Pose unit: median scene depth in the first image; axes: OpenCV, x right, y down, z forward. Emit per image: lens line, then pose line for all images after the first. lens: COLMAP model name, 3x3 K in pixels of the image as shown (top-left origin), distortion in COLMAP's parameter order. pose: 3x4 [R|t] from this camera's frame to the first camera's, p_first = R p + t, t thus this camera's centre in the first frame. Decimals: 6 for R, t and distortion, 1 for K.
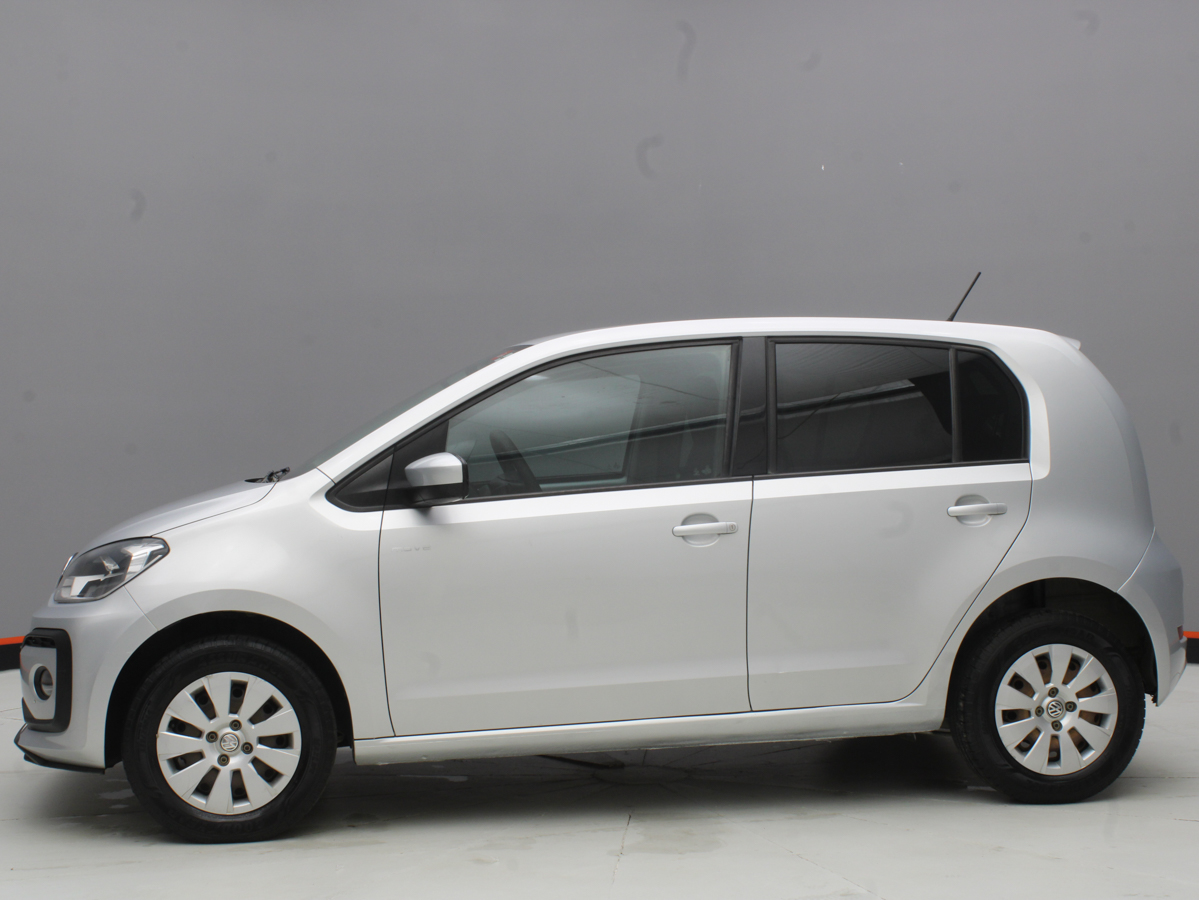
lens RADIAL K [[1719.5, 0, 600.4], [0, 1719.5, 449.9], [0, 0, 1]] dist [-0.056692, 0.000000]
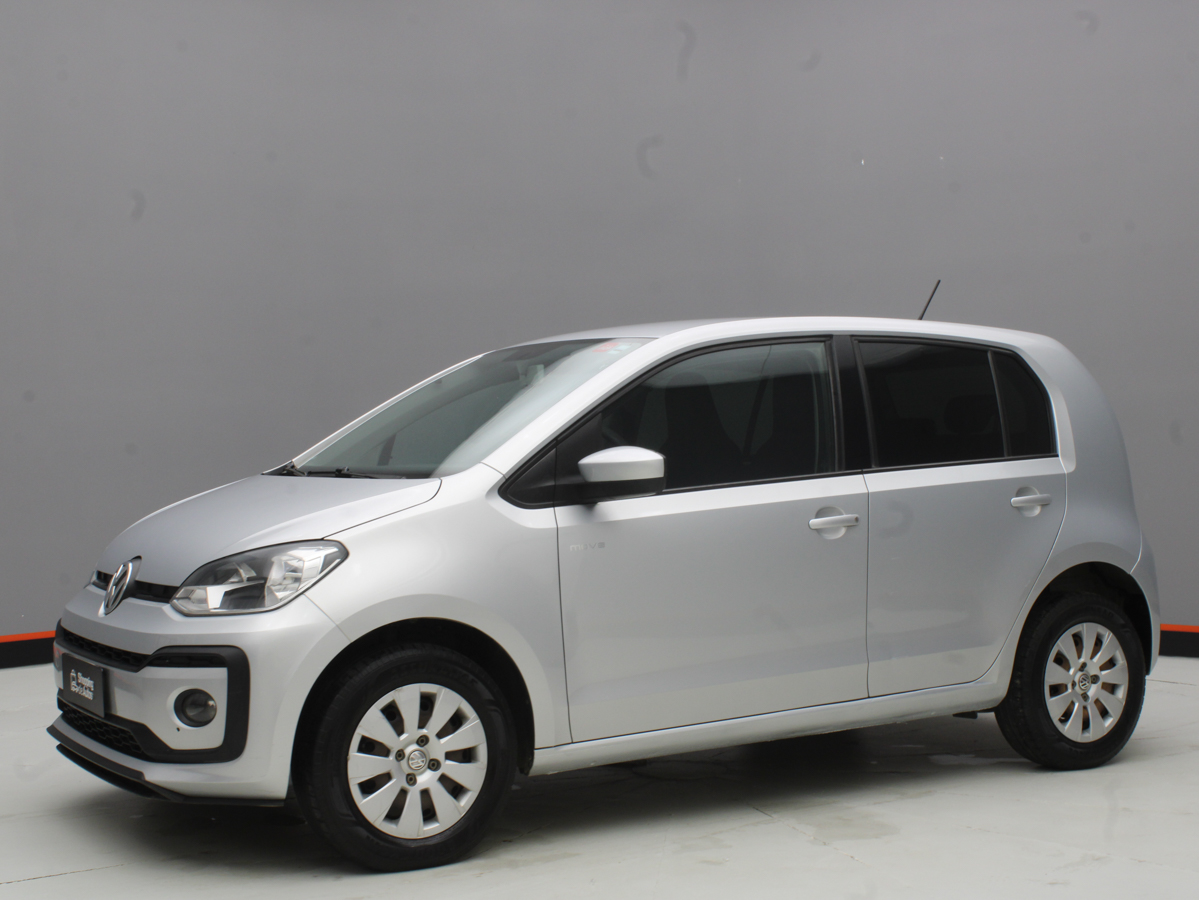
lens RADIAL K [[1719.5, 0, 595.2], [0, 1719.5, 447.9], [0, 0, 1]] dist [-0.056692, 0.000000]
pose [[0.929551, 0.001791, 0.368690, -0.437954], [-0.001098, 0.999997, -0.002089, 0.004244], [-0.368692, 0.001538, 0.929550, 0.098733]]
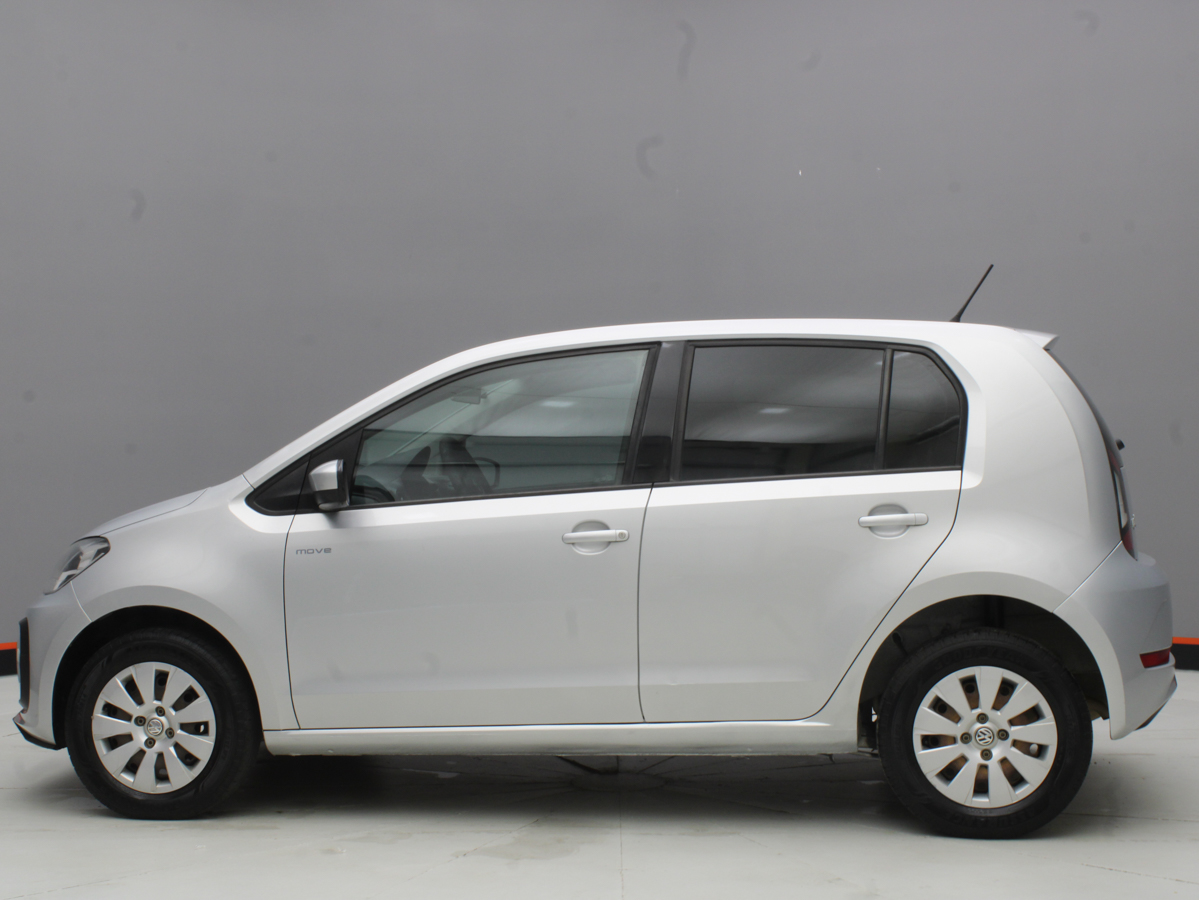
lens RADIAL K [[1719.5, 0, 609.7], [0, 1719.5, 444.9], [0, 0, 1]] dist [-0.056692, 0.000000]
pose [[0.948940, -0.002297, -0.315448, 0.373008], [0.001947, 0.999997, -0.001424, -0.005392], [0.315450, 0.000737, 0.948942, 0.058558]]
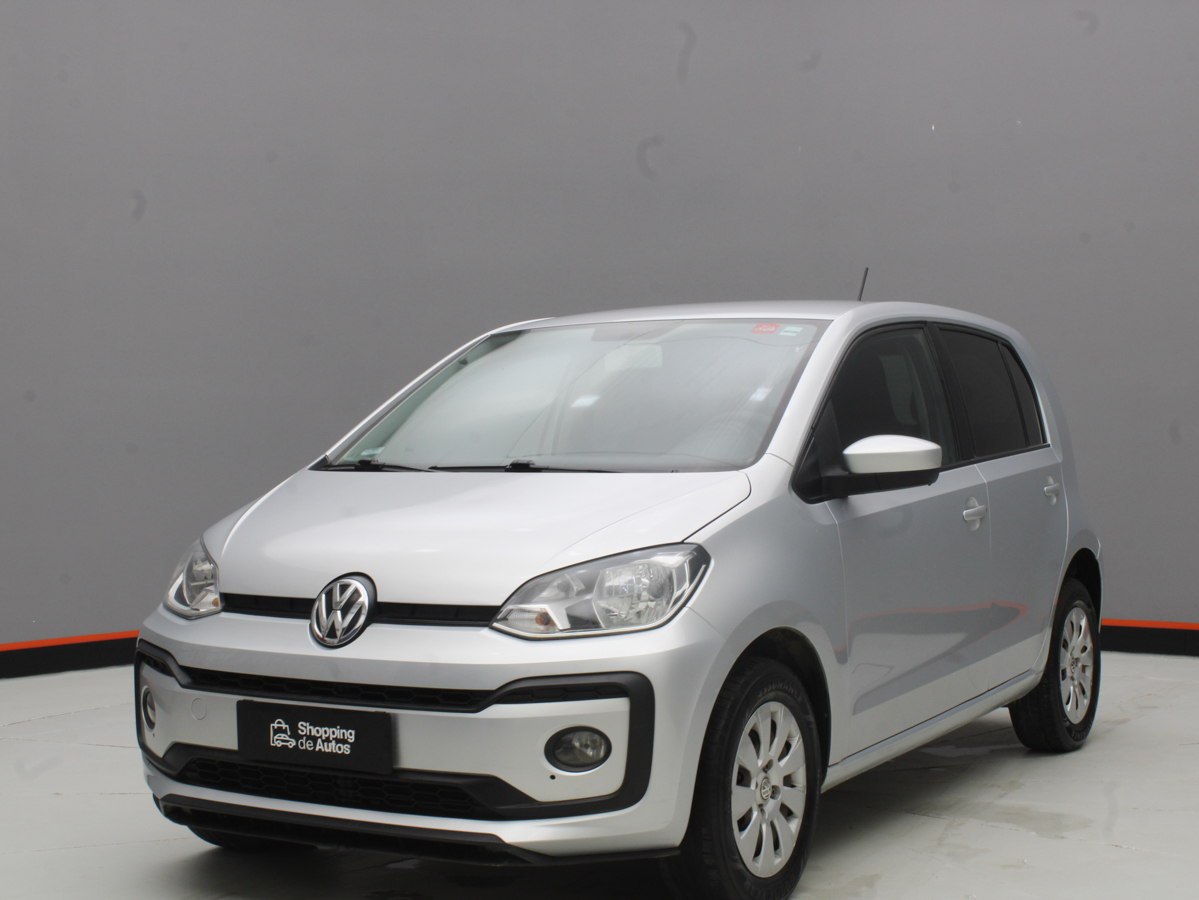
lens RADIAL K [[1851.4, 0, 598.1], [0, 1851.4, 449.9], [0, 0, 1]] dist [-0.049570, 0.000000]
pose [[0.651142, -0.002711, 0.758951, -0.877538], [0.002700, 0.999996, 0.001255, 0.007200], [-0.758951, 0.001232, 0.651147, 0.454083]]
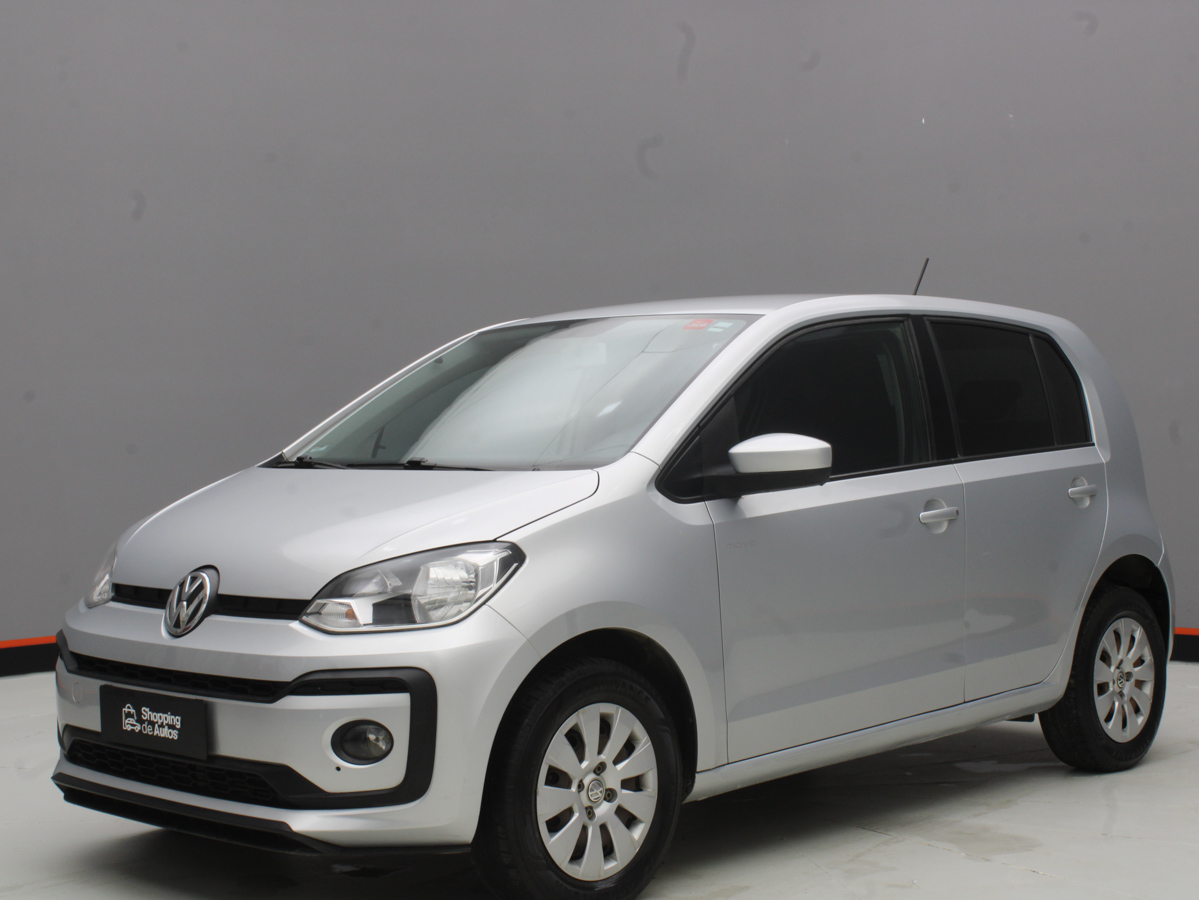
lens RADIAL K [[1886.6, 0, 593.8], [0, 1886.6, 450.7], [0, 0, 1]] dist [-0.028675, 0.000000]
pose [[0.803632, -0.001894, 0.595123, -0.698292], [0.000721, 0.999997, 0.002209, 0.007744], [-0.595126, -0.001346, 0.803632, 0.266776]]
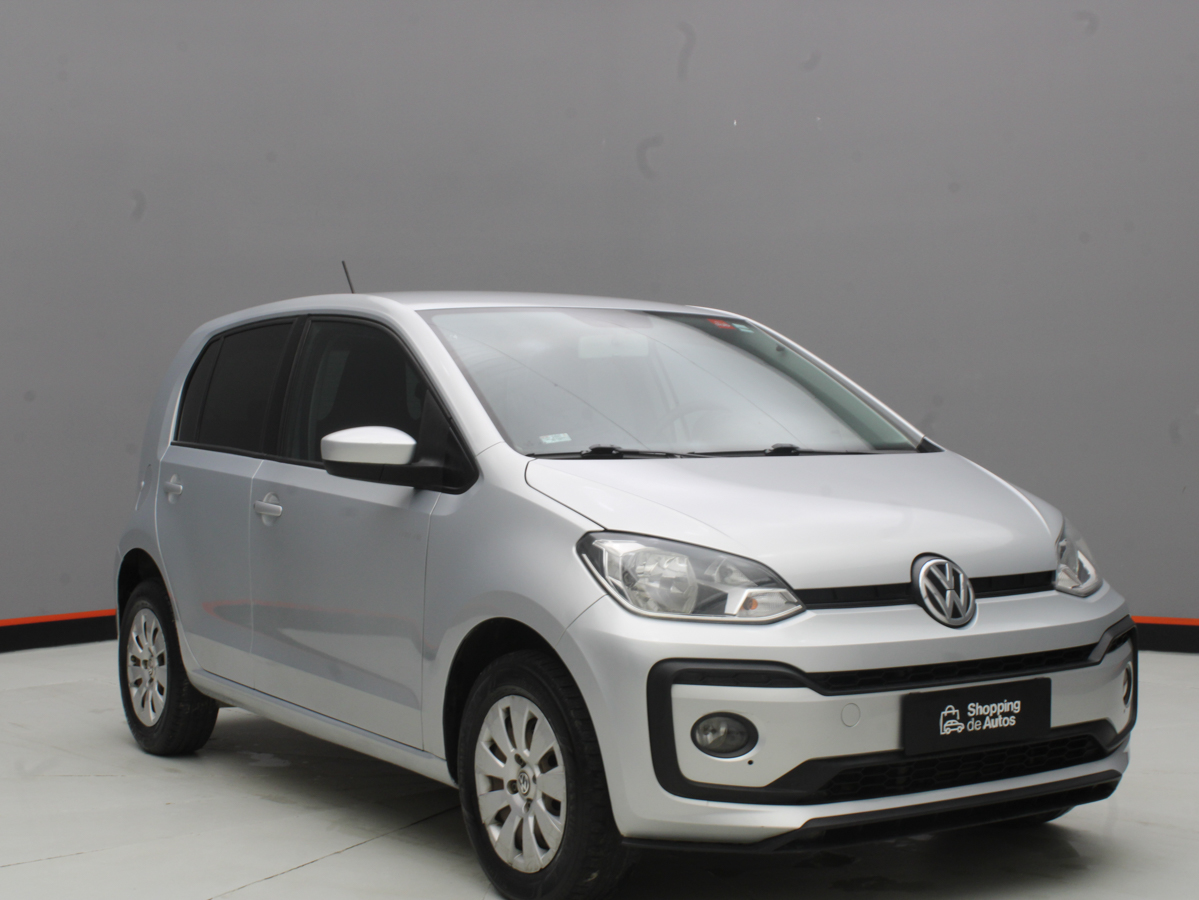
lens RADIAL K [[1851.4, 0, 595.1], [0, 1851.4, 448.2], [0, 0, 1]] dist [-0.049570, 0.000000]
pose [[-0.390318, 0.005435, 0.920664, -1.019466], [0.015242, 0.999884, 0.000560, 0.013468], [-0.920554, 0.014251, -0.390355, 1.525208]]
